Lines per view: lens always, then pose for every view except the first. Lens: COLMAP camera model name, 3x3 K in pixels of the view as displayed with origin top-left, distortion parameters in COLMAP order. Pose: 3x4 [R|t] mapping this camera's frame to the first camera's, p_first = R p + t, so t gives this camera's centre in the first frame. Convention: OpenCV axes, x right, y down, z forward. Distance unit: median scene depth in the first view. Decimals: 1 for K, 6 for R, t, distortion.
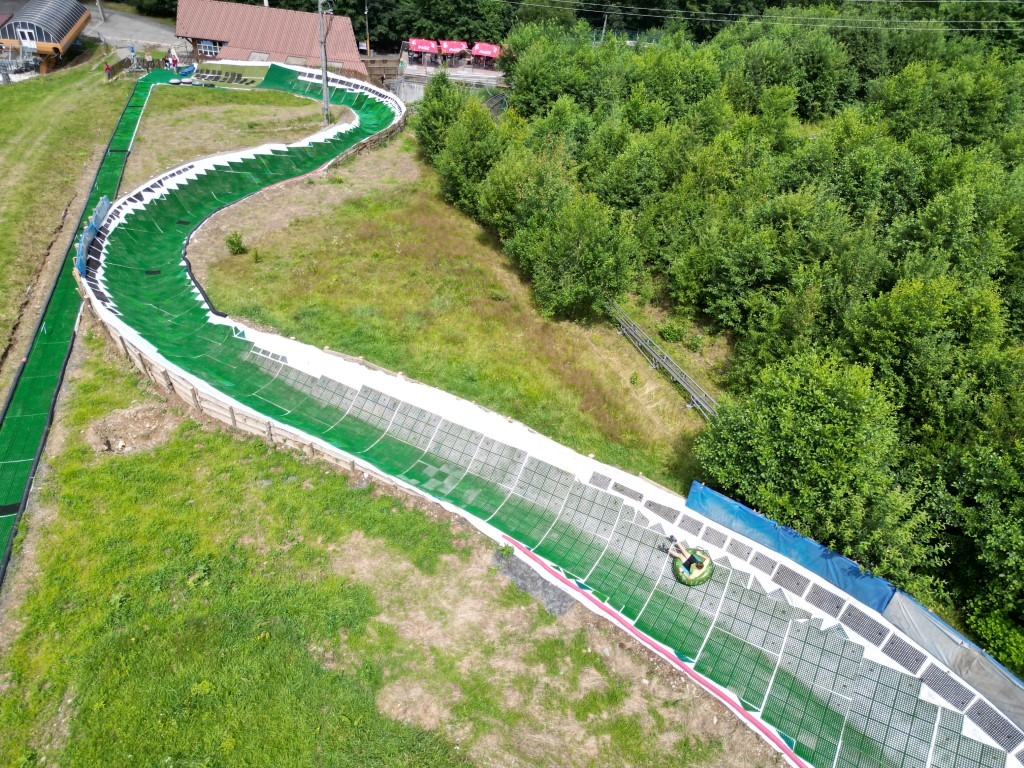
lens RADIAL K [[720.7, 0, 512.0], [0, 720.7, 384.0], [0, 0, 1]] dist [0.055516, -0.034673]
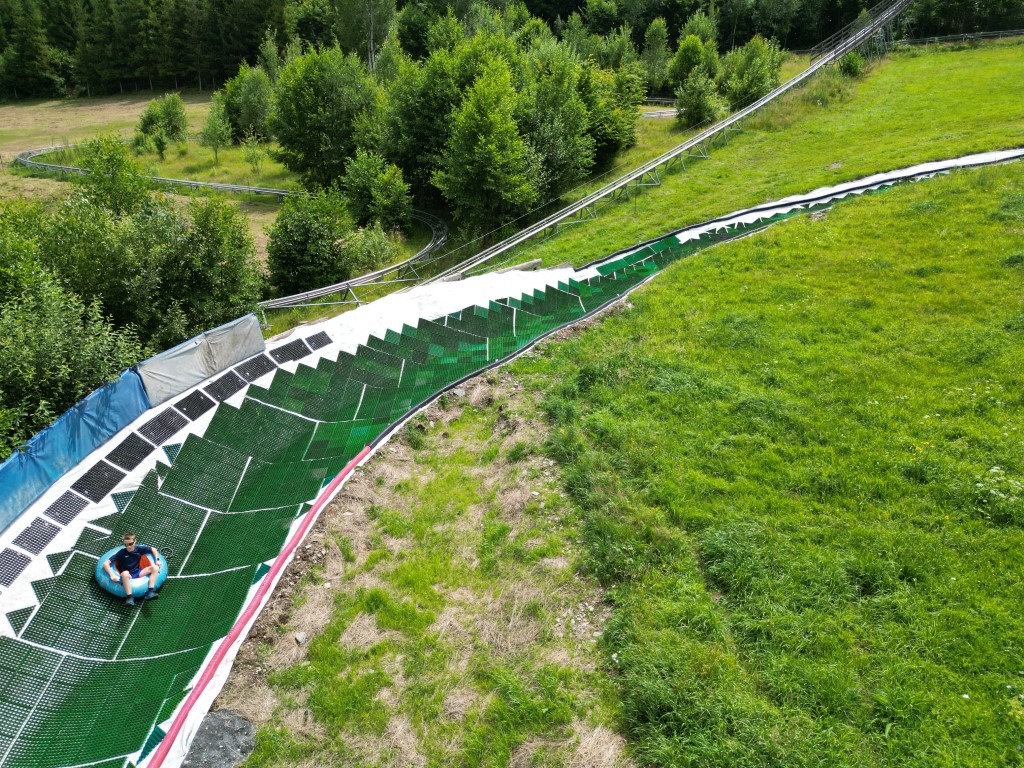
lens RADIAL K [[716.2, 0, 512.0], [0, 716.2, 384.0], [0, 0, 1]] dist [0.079754, -0.071440]
pose [[-0.582176, -0.358997, 0.729515, -0.130249], [0.487556, 0.563886, 0.666575, -0.019509], [-0.650661, 0.743743, -0.153250, 0.342258]]
